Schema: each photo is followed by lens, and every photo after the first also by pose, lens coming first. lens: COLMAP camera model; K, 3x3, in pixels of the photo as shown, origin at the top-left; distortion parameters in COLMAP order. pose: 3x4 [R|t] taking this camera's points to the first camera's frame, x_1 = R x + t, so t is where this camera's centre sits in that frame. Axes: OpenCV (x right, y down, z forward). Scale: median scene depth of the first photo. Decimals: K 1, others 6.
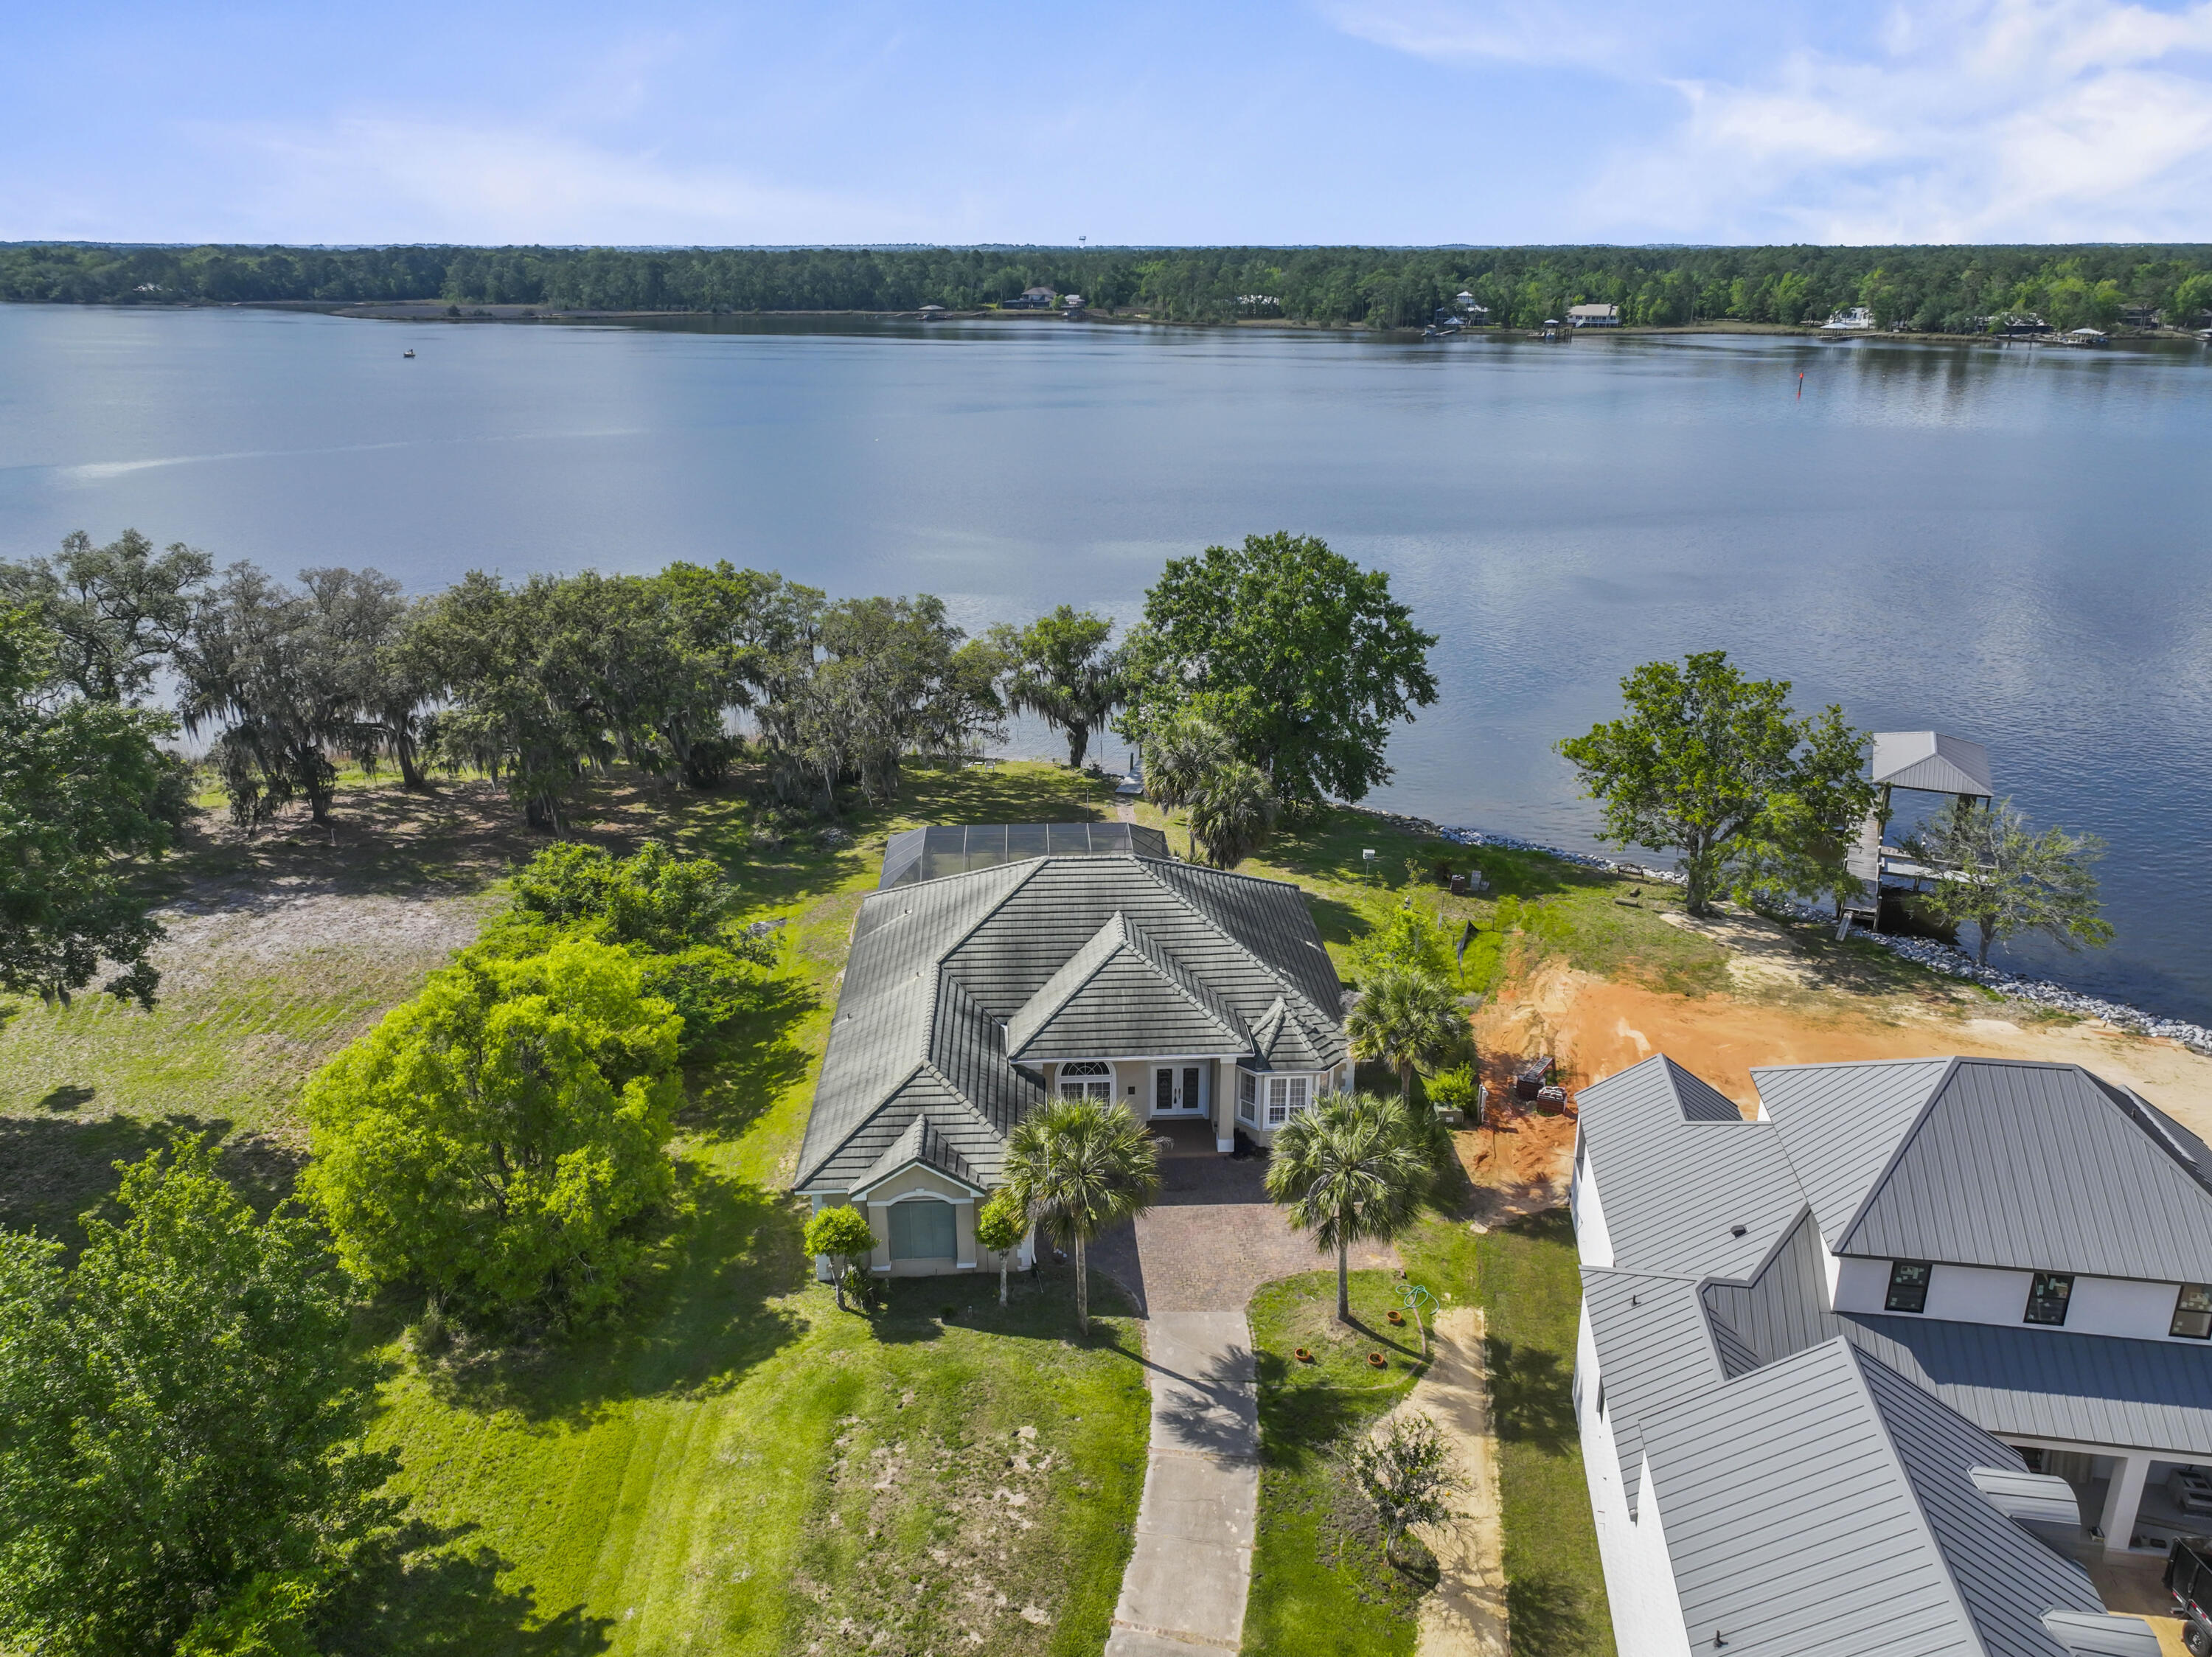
lens RADIAL K [[1563.8, 0, 1106.0], [0, 1563.8, 828.5], [0, 0, 1]] dist [0.000031, -0.002232]
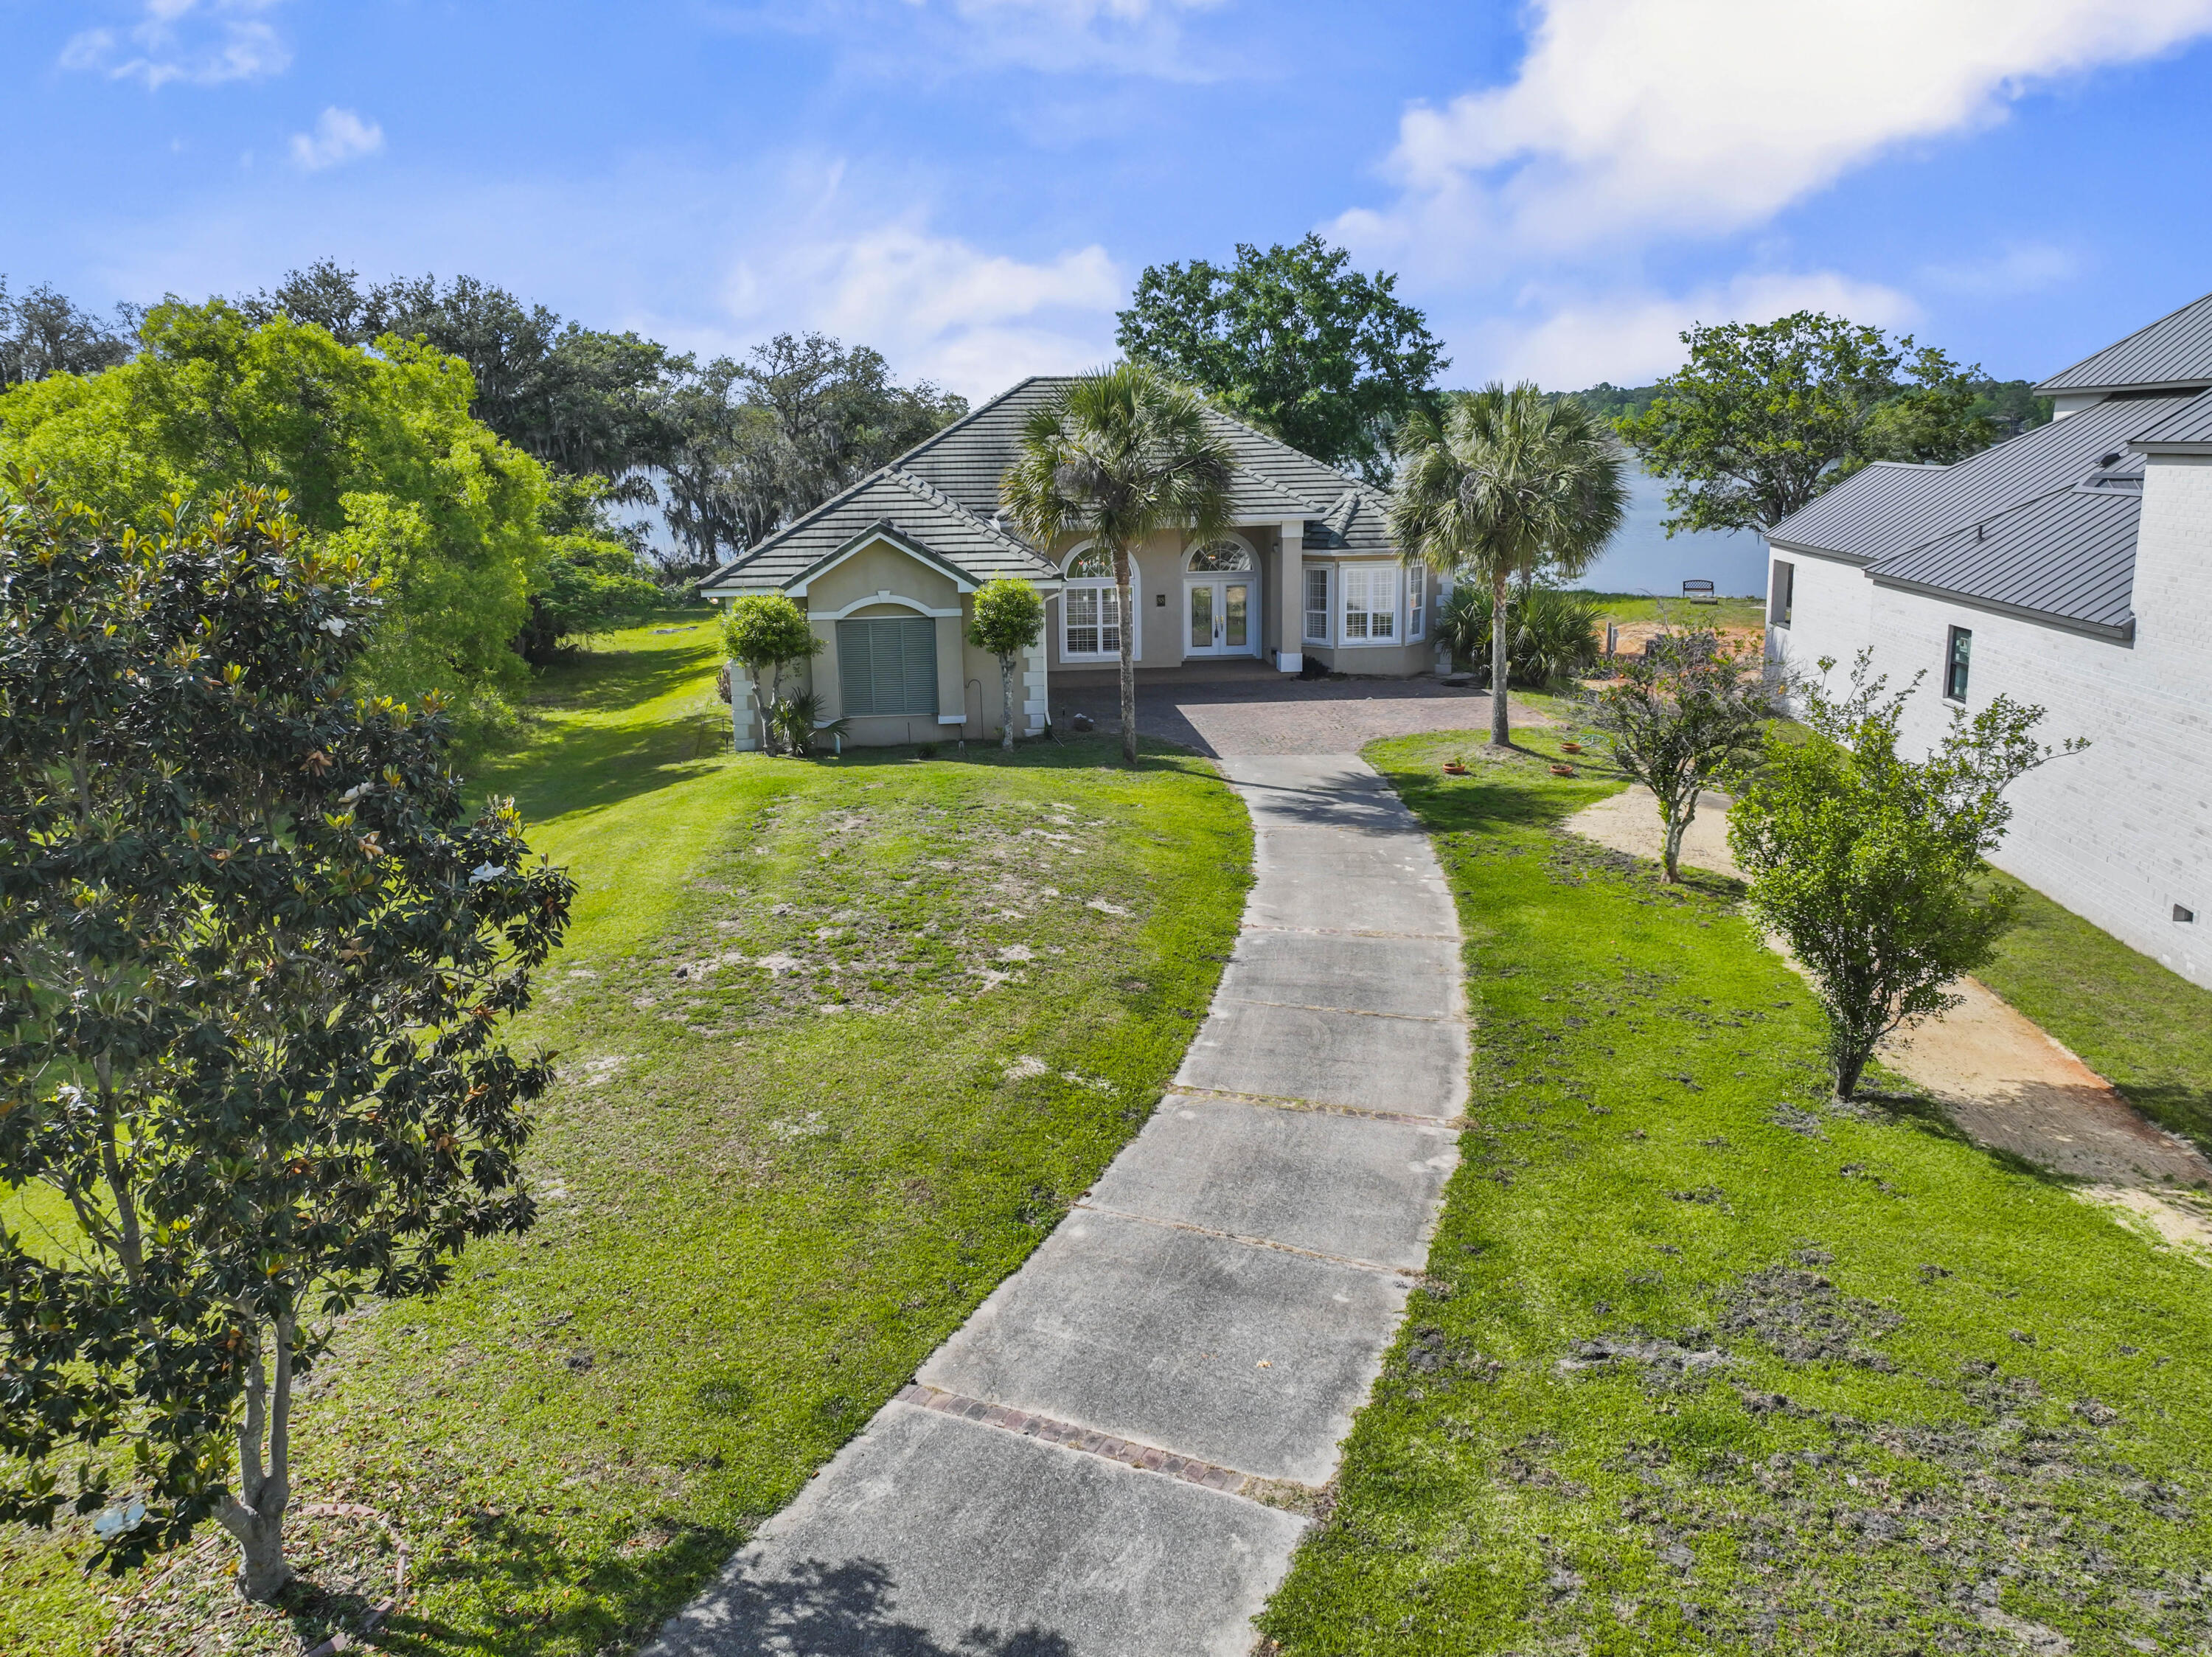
lens RADIAL K [[1585.7, 0, 1117.5], [0, 1585.7, 755.0], [0, 0, 1]] dist [-0.001475, 0.000140]
pose [[0.998093, -0.029811, 0.054050, -0.048569], [0.037351, 0.988820, -0.144361, 0.355513], [-0.049142, 0.146105, 0.988048, 0.270742]]
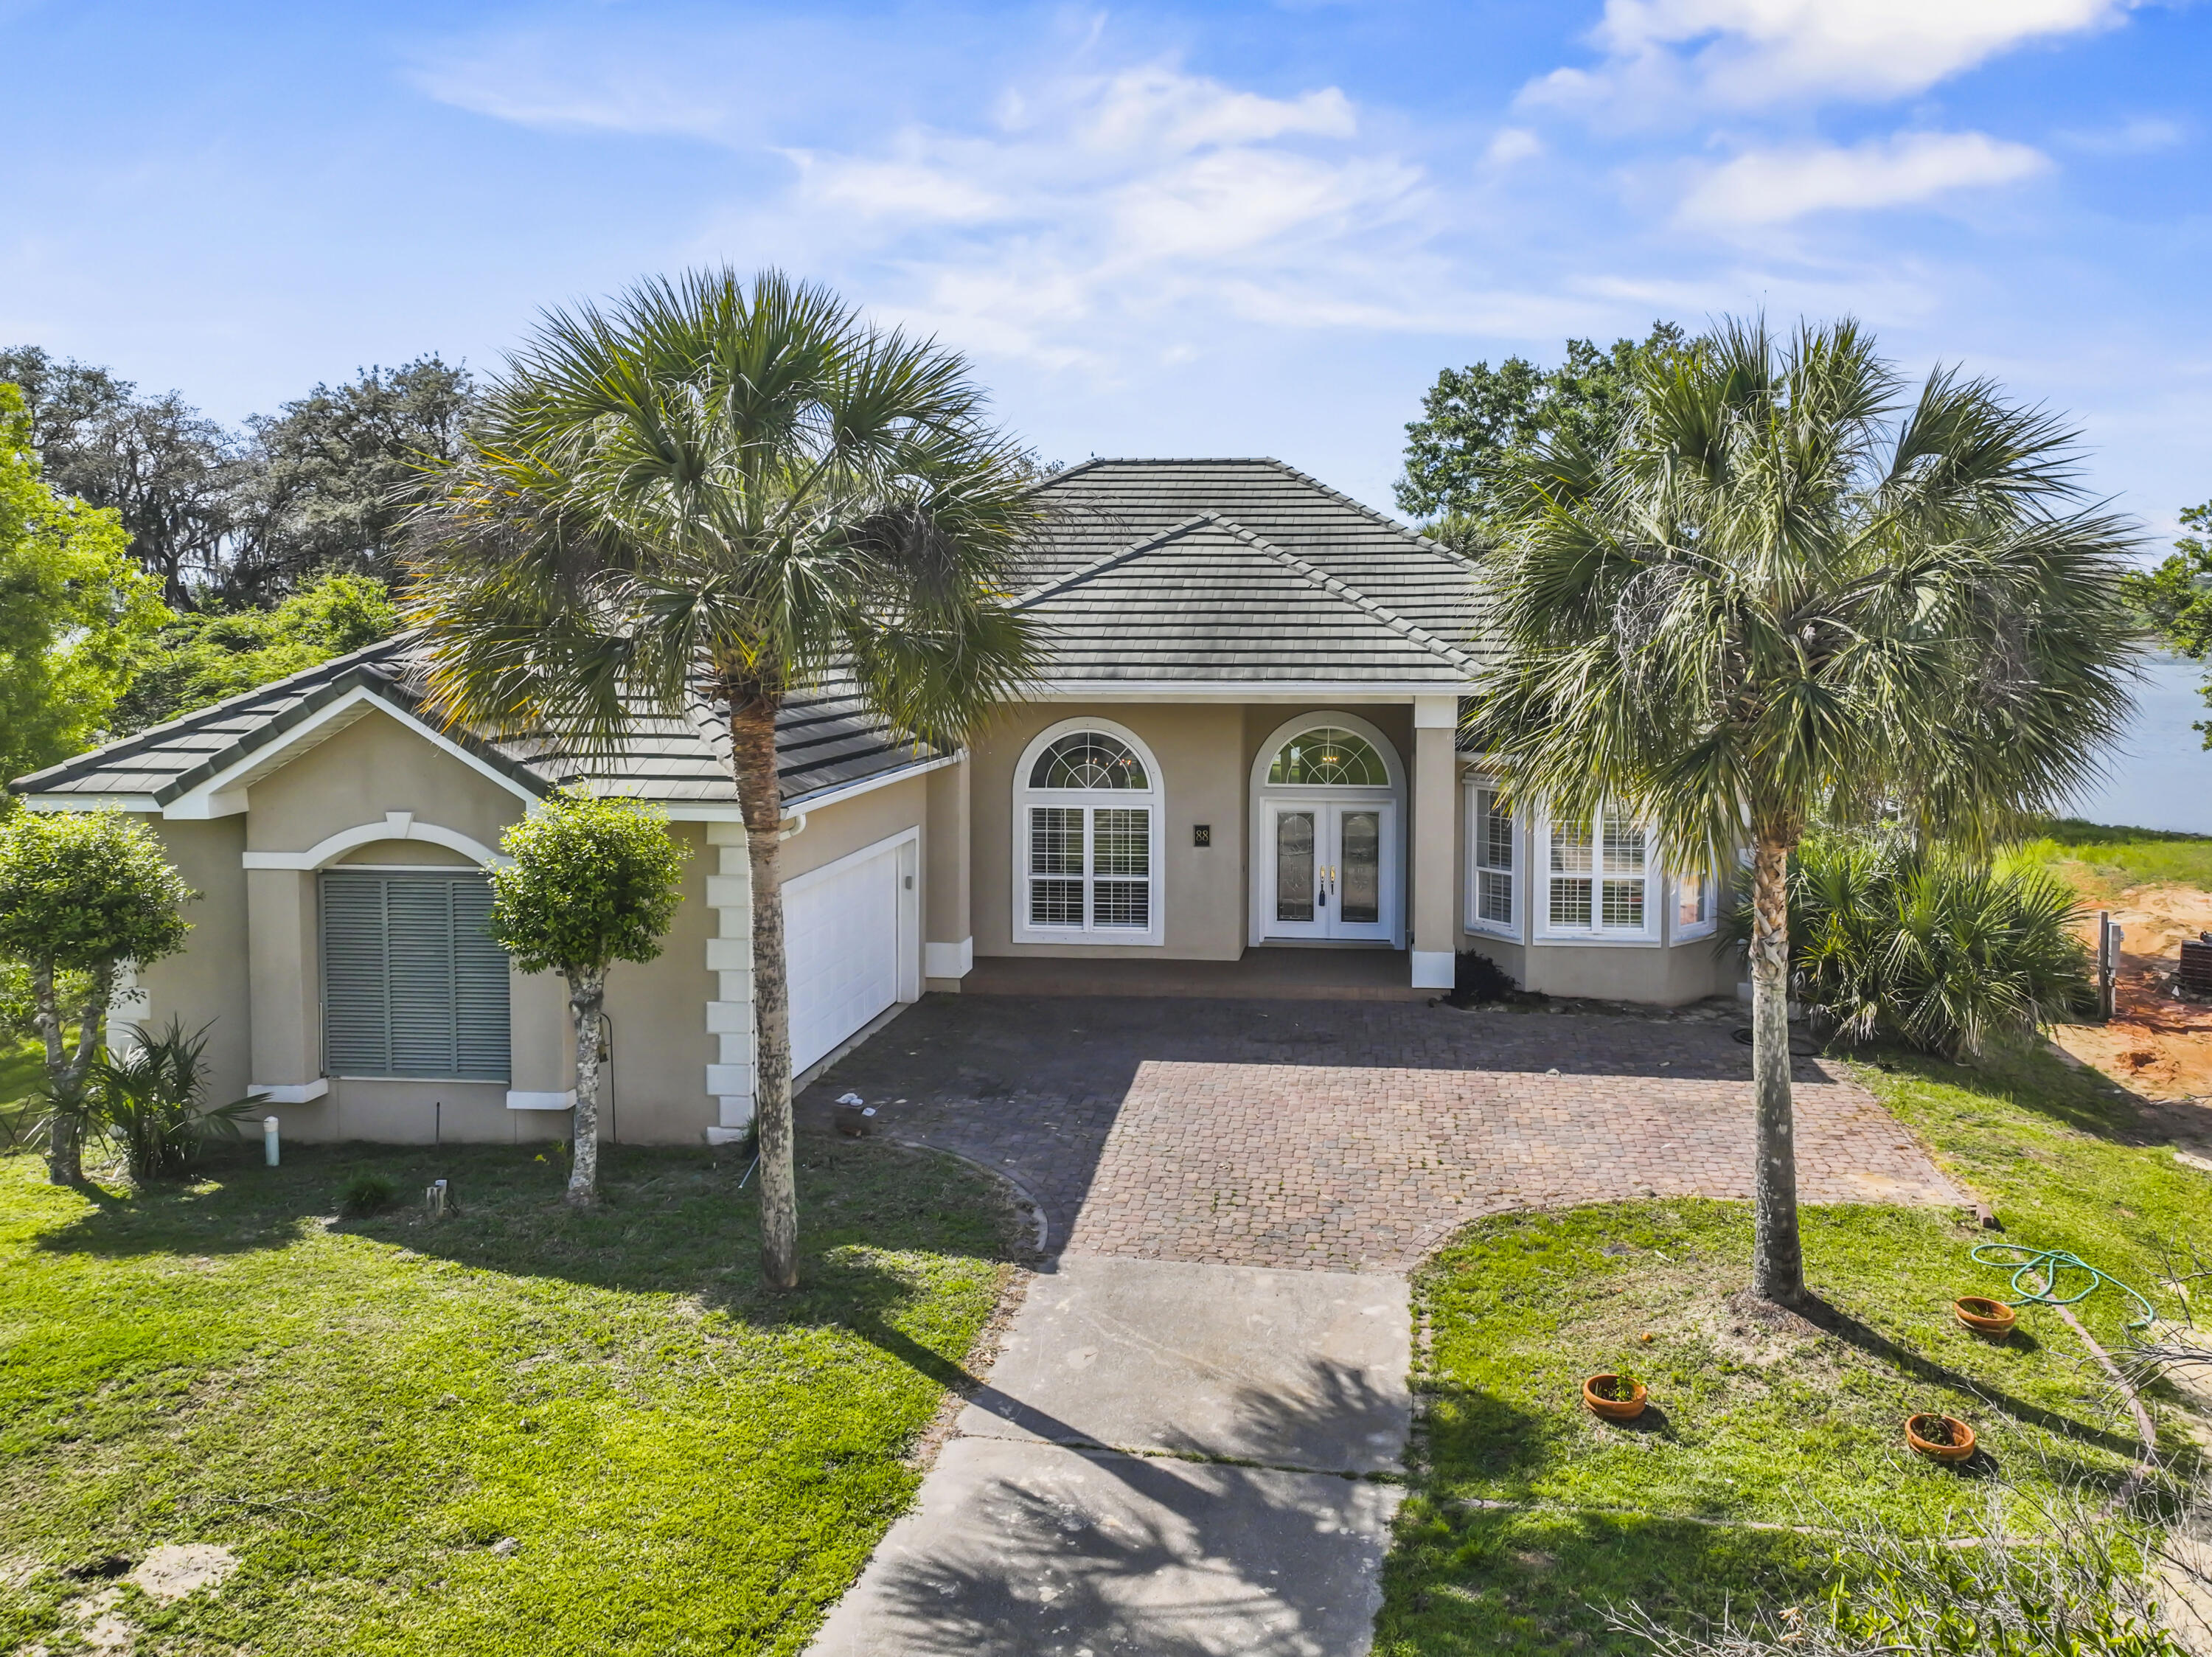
lens RADIAL K [[1625.1, 0, 1261.8], [0, 1625.1, 680.0], [0, 0, 1]] dist [0.008687, 0.002739]
pose [[0.991697, 0.008425, -0.128319, 0.086370], [-0.046700, 0.953322, -0.298324, 0.258065], [0.119816, 0.301839, 0.945800, 0.607339]]
